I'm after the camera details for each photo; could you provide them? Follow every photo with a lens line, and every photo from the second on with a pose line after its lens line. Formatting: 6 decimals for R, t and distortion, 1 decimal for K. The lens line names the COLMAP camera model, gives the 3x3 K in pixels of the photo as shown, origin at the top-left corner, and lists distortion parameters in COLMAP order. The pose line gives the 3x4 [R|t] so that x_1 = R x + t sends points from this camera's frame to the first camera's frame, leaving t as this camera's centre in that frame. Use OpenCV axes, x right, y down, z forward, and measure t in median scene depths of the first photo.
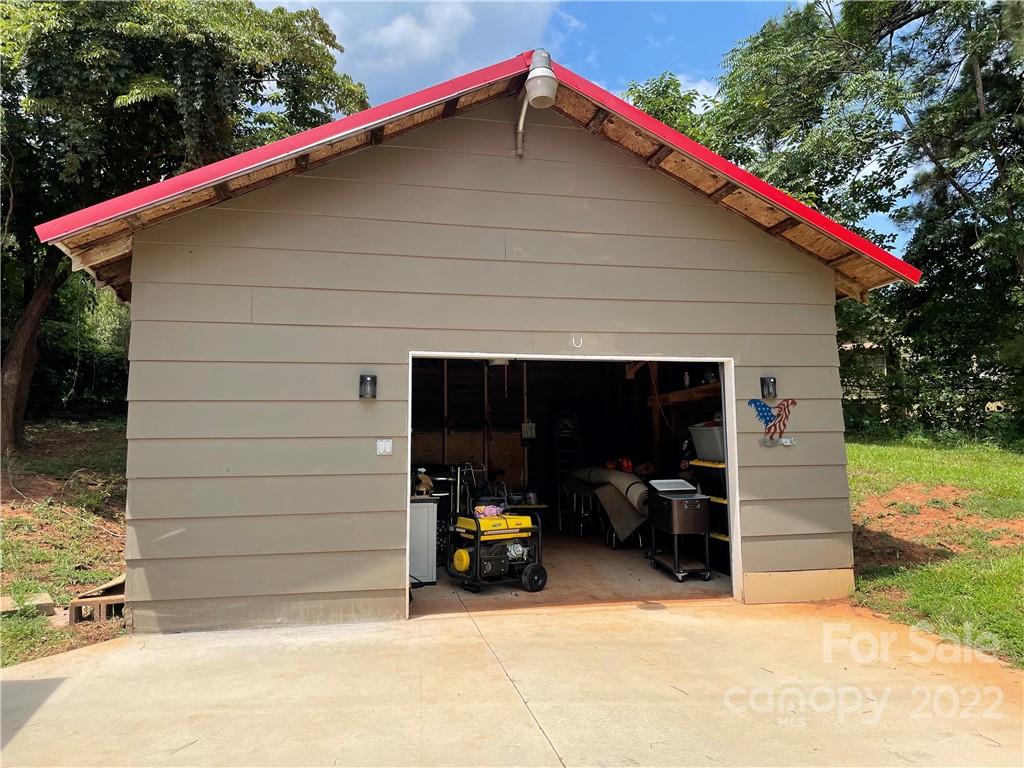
lens RADIAL K [[776.7, 0, 512.0], [0, 776.7, 384.0], [0, 0, 1]] dist [-0.001054, -0.000236]
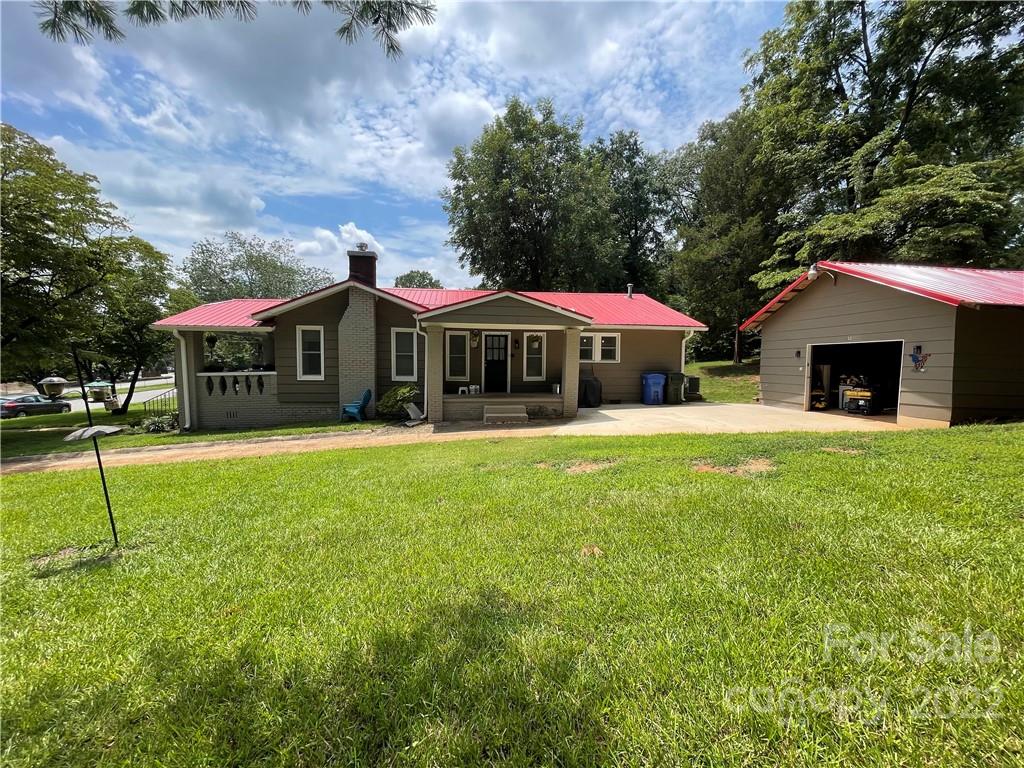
lens RADIAL K [[412.2, 0, 504.0], [0, 412.2, 380.3], [0, 0, 1]] dist [0.001320, 0.000178]
pose [[-0.122649, 0.050008, -0.991189, 1.926544], [0.076513, 0.996234, 0.040795, -0.058098], [0.989496, -0.070835, -0.126014, -0.234344]]
